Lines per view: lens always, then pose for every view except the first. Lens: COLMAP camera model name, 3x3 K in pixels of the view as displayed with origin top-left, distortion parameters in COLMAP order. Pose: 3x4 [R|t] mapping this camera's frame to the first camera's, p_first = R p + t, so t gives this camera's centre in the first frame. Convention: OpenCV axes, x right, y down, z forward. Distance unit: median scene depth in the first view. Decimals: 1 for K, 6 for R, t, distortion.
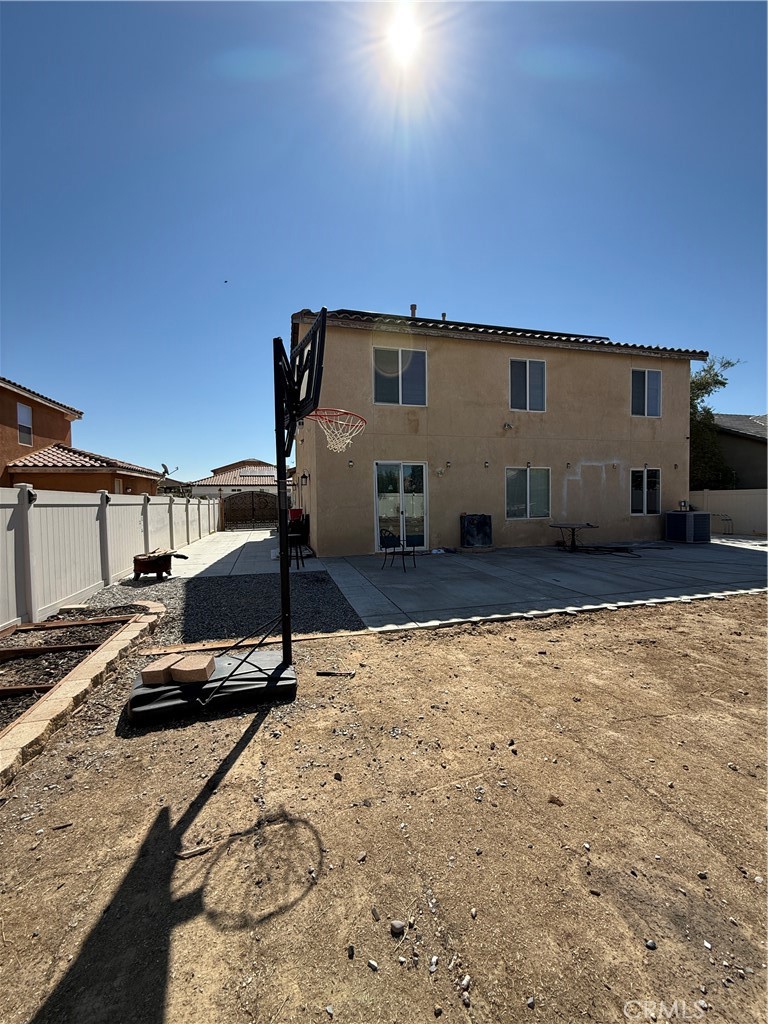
lens RADIAL K [[407.7, 0, 382.1], [0, 407.7, 511.0], [0, 0, 1]] dist [-0.000079, 0.000925]
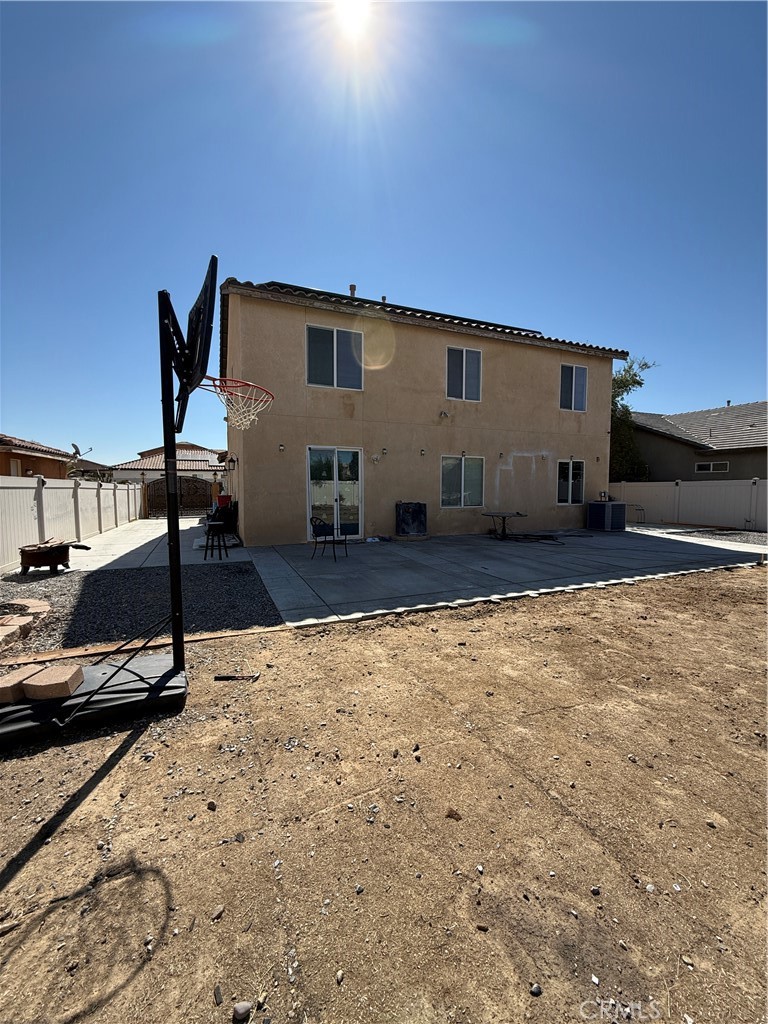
lens RADIAL K [[407.7, 0, 383.3], [0, 407.7, 511.3], [0, 0, 1]] dist [-0.000079, 0.000925]
pose [[0.990484, 0.005425, 0.137519, 0.077461], [-0.009430, 0.999550, 0.028490, 0.005583], [-0.137302, -0.029516, 0.990089, 0.077657]]
